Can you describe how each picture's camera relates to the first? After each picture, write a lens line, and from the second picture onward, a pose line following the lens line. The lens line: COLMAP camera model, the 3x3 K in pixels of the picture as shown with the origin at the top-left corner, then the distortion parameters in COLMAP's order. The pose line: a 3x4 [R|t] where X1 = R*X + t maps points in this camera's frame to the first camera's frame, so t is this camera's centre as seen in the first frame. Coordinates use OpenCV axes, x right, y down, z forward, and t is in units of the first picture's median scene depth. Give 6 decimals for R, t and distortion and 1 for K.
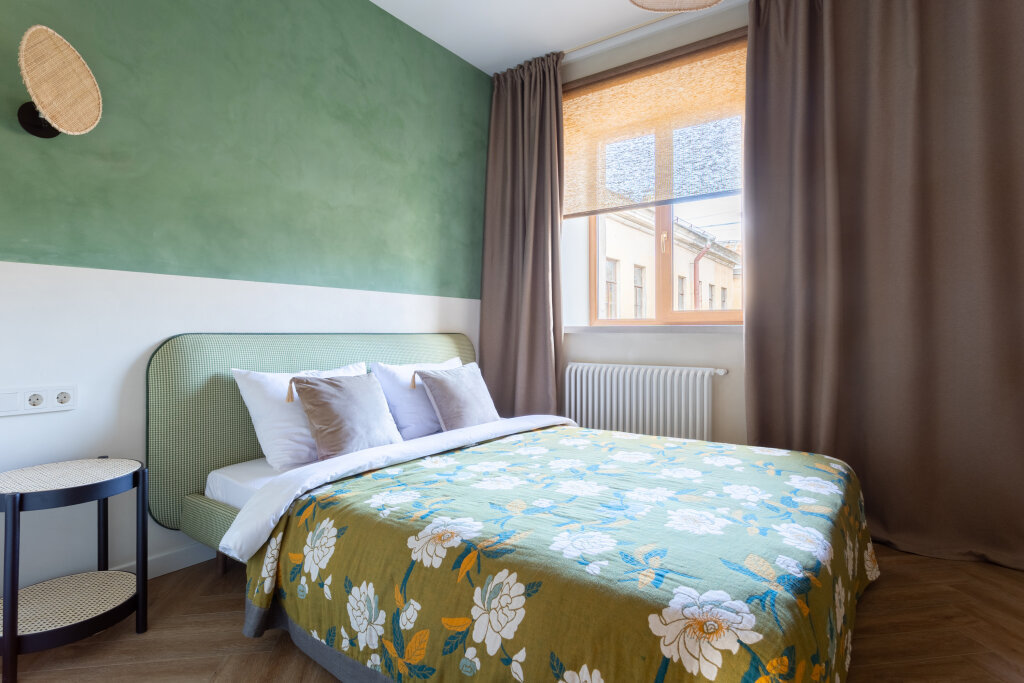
lens RADIAL K [[555.0, 0, 504.9], [0, 555.0, 337.8], [0, 0, 1]] dist [-0.001477, 0.000766]
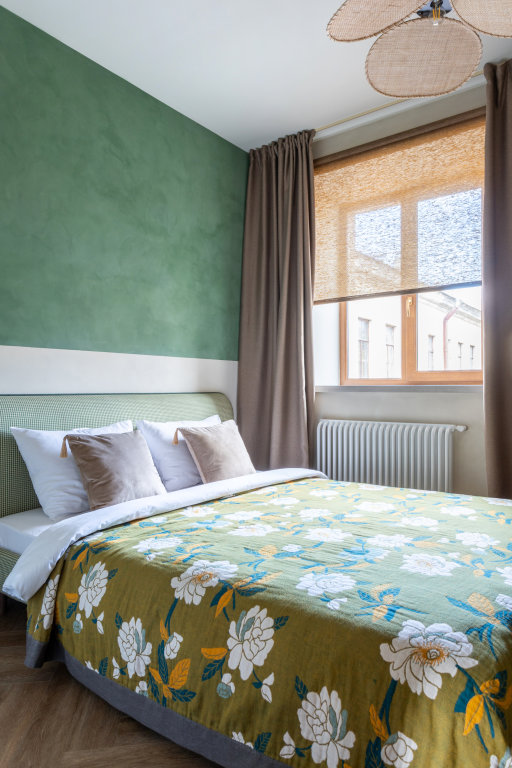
lens RADIAL K [[531.3, 0, 257.0], [0, 531.3, 396.5], [0, 0, 1]] dist [0.007230, -0.001326]
pose [[0.999923, -0.002775, -0.012060, 0.010076], [0.002846, 0.999979, 0.005847, -0.011812], [0.012043, -0.005881, 0.999910, -0.058349]]
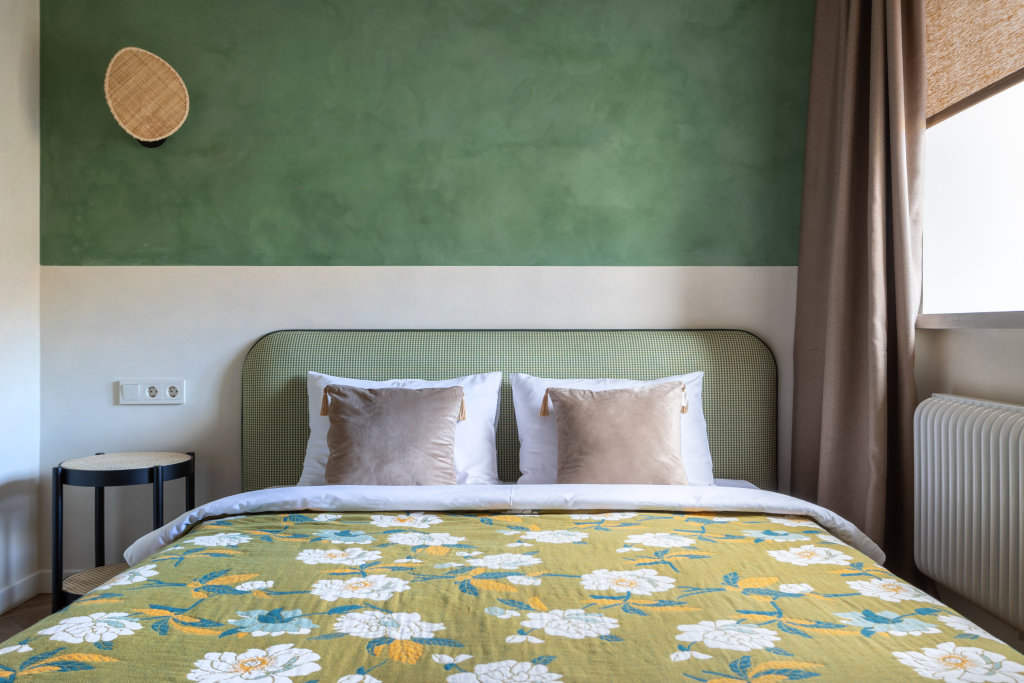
lens RADIAL K [[887.9, 0, 488.9], [0, 887.9, 342.0], [0, 0, 1]] dist [0.004569, 0.006287]
pose [[0.577884, 0.009080, -0.816068, 0.928658], [-0.006317, 0.999958, 0.006653, -0.000484], [0.816094, 0.001310, 0.577917, 0.526510]]
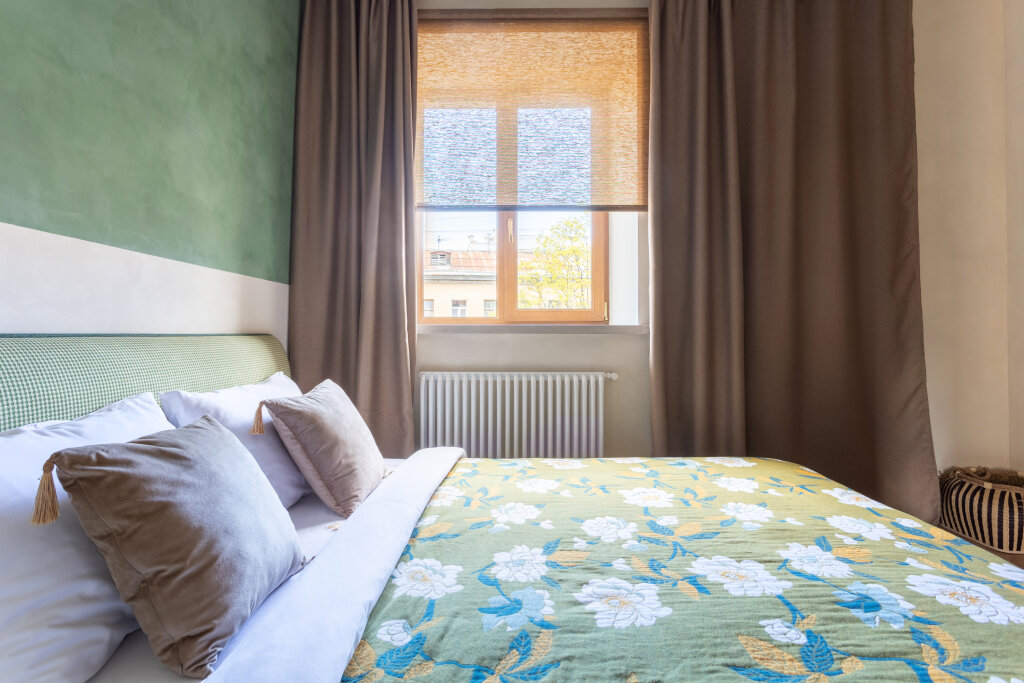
lens RADIAL K [[526.1, 0, 514.8], [0, 526.1, 335.0], [0, 0, 1]] dist [-0.003411, -0.000405]
pose [[0.802090, -0.002545, 0.597198, -0.402683], [0.006750, 0.999966, -0.004805, -0.004615], [-0.597165, 0.007885, 0.802080, 0.623665]]
